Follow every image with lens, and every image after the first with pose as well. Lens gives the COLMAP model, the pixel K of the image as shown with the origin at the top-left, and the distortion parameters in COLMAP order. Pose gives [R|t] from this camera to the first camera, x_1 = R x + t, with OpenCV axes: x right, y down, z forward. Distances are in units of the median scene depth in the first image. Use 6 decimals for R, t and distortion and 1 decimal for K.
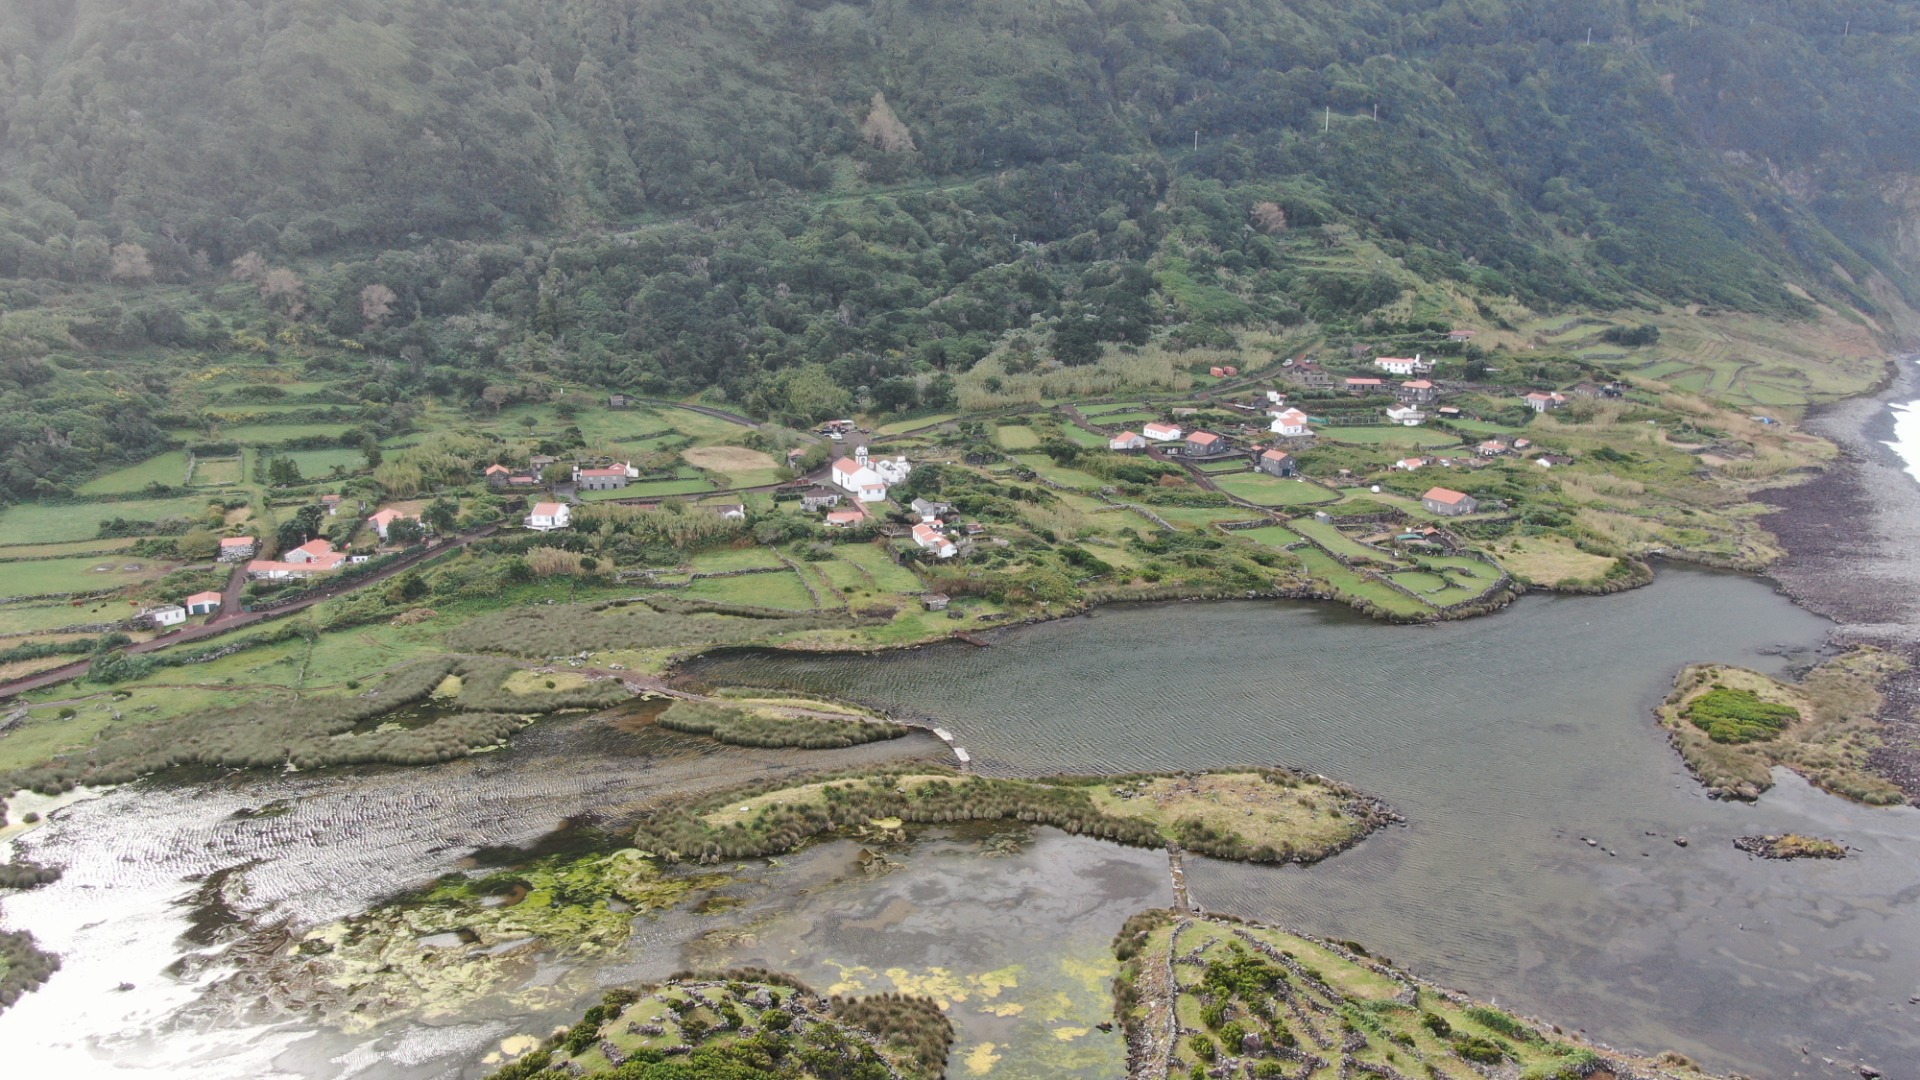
lens RADIAL K [[1386.3, 0, 960.0], [0, 1386.3, 540.0], [0, 0, 1]] dist [-0.010996, -0.004158]
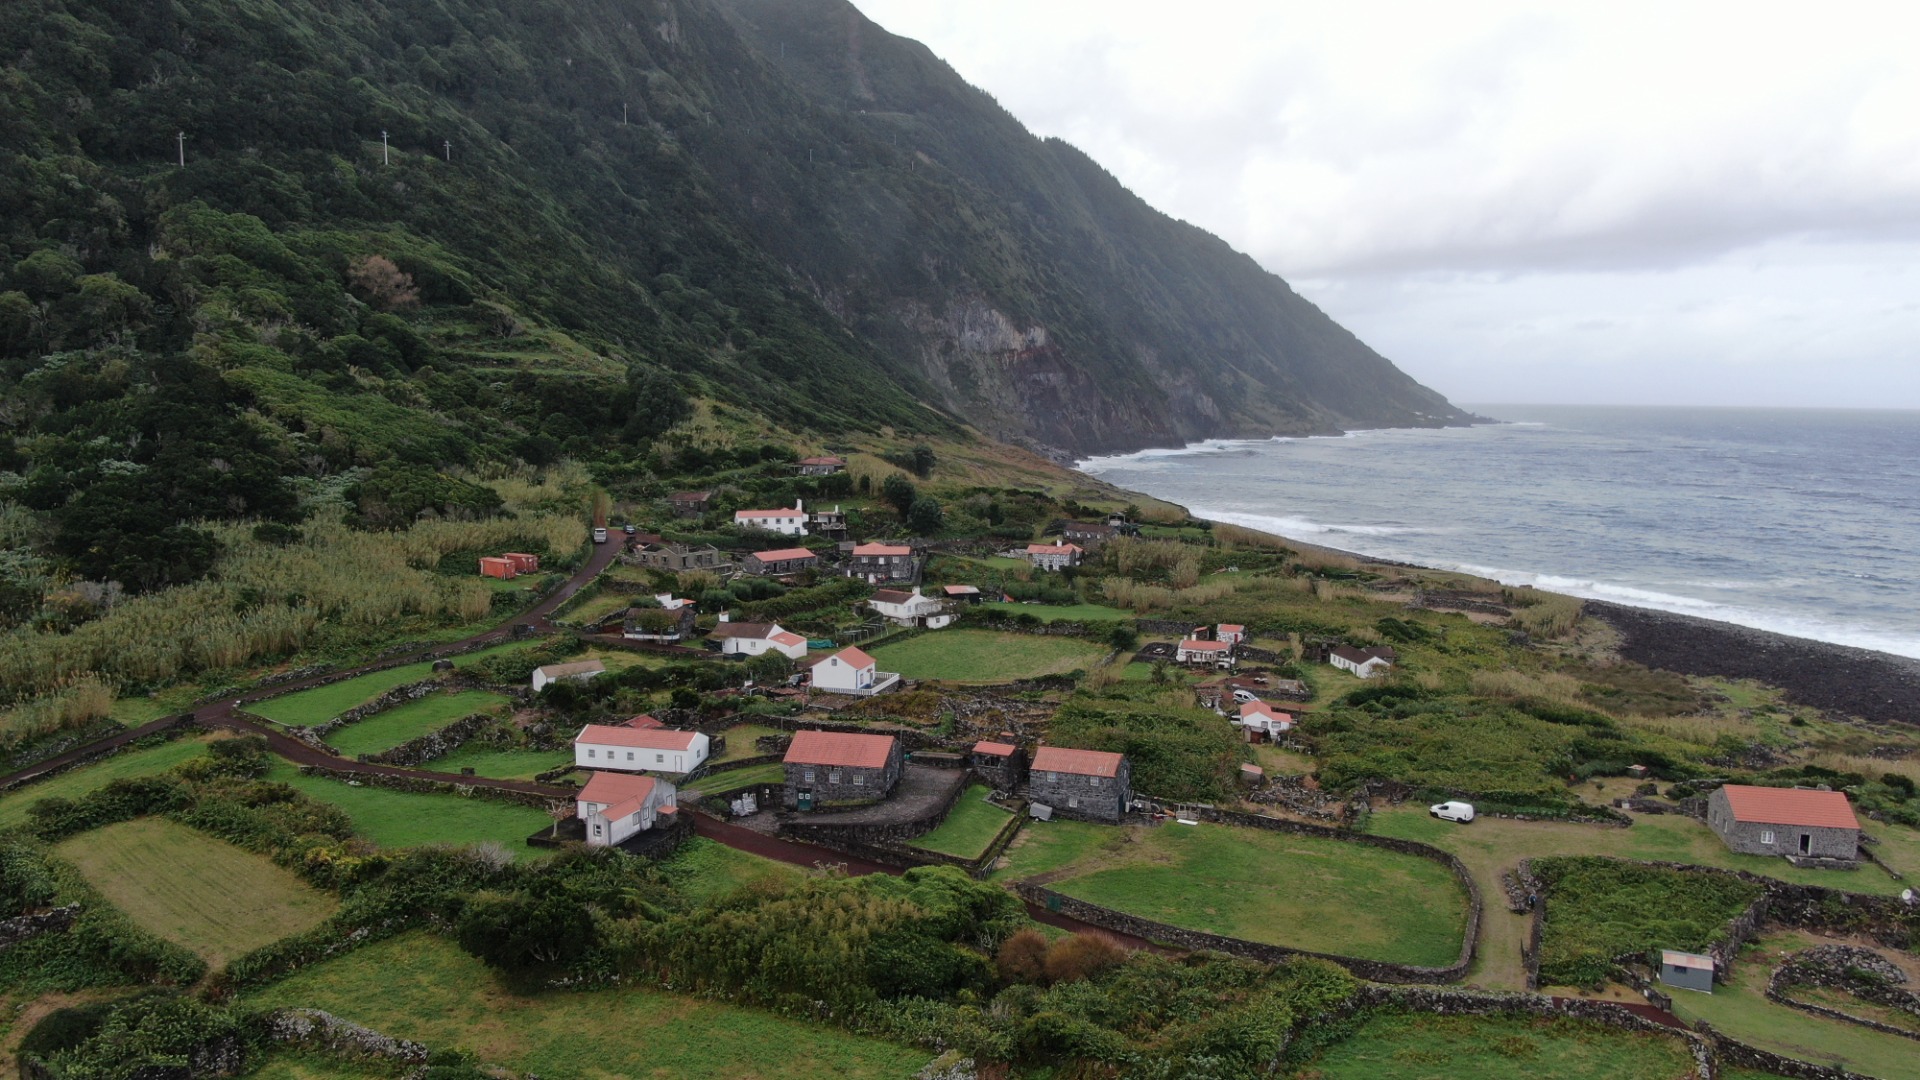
lens RADIAL K [[1386.3, 0, 960.0], [0, 1386.3, 540.0], [0, 0, 1]] dist [-0.010996, -0.004158]
pose [[0.673030, -0.089092, 0.734230, -0.032212], [0.181546, 0.982248, -0.047227, -0.067448], [-0.716988, 0.165081, 0.677256, 0.487656]]
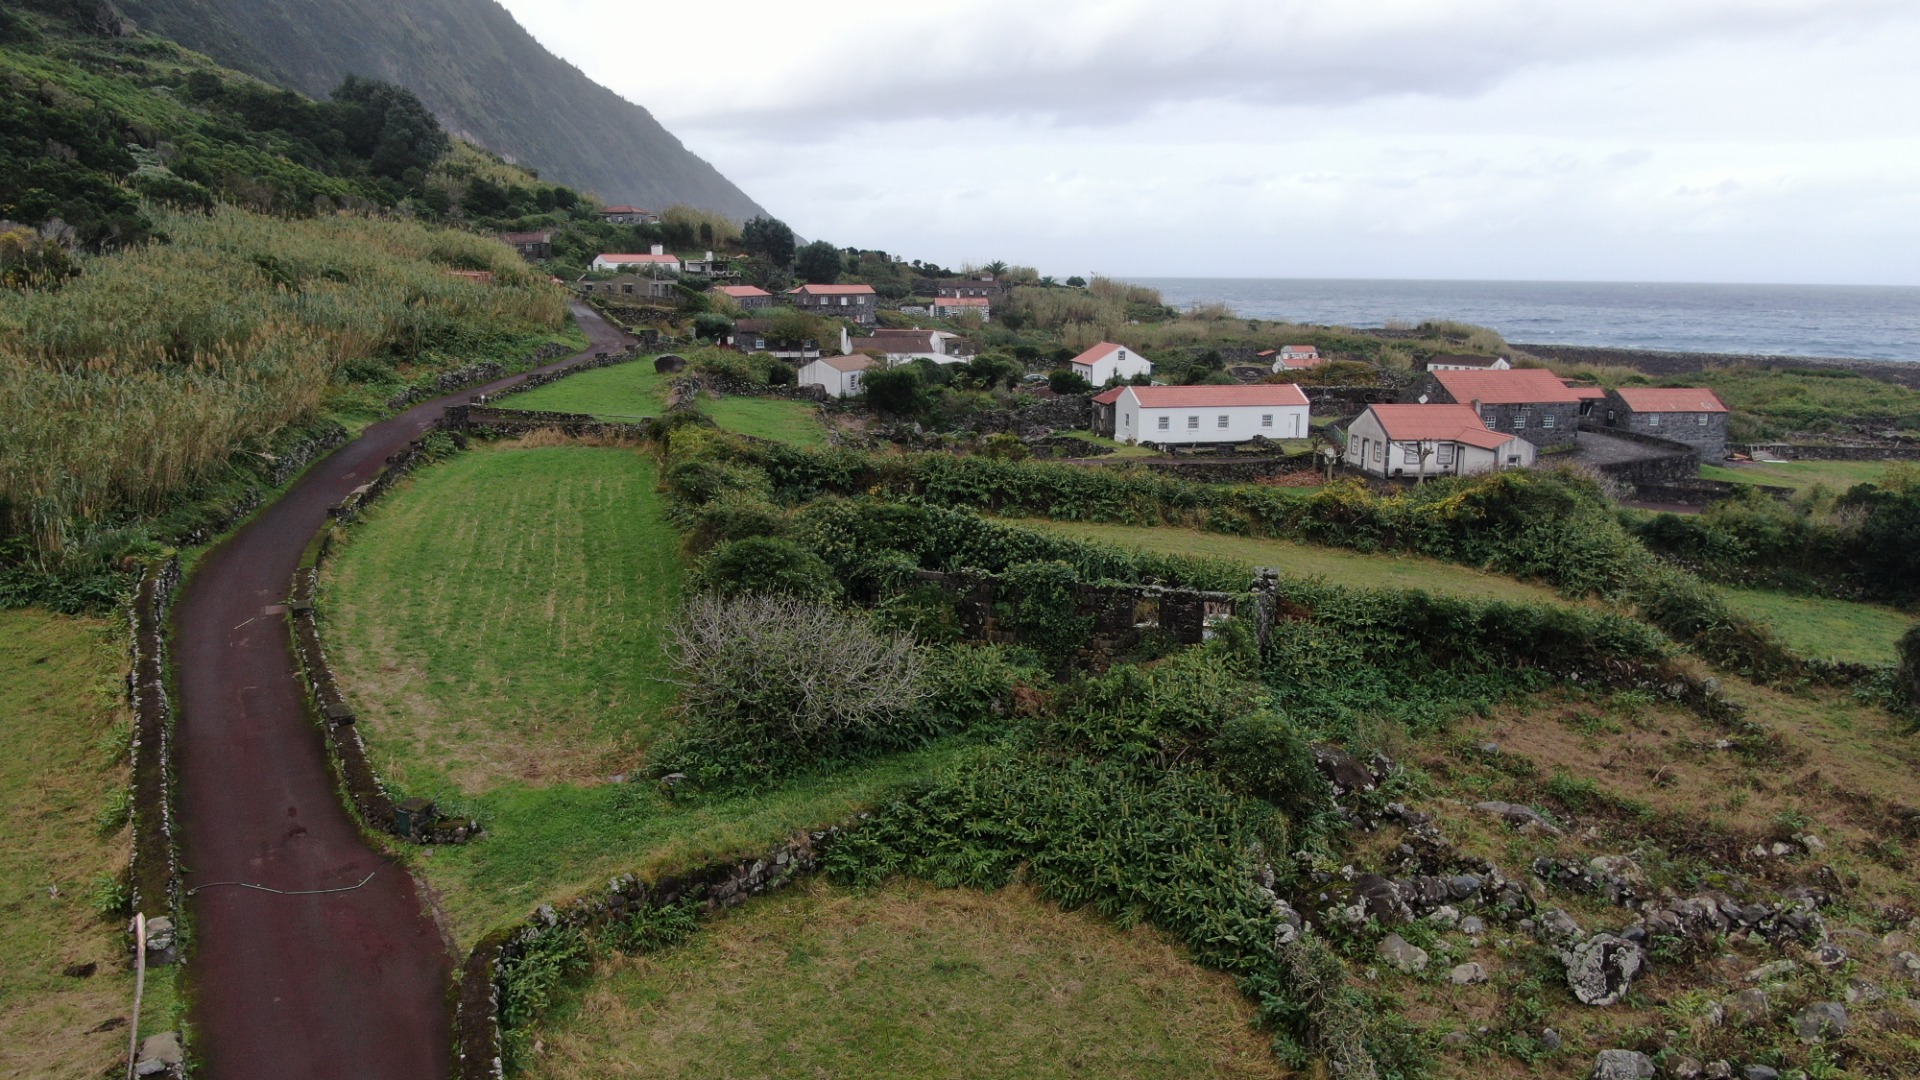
lens RADIAL K [[1386.3, 0, 960.0], [0, 1386.3, 540.0], [0, 0, 1]] dist [-0.010996, -0.004158]
pose [[0.290012, -0.199119, 0.936079, -0.062614], [0.229591, 0.964028, 0.133933, -0.067993], [-0.929075, 0.176073, 0.325296, 0.666158]]
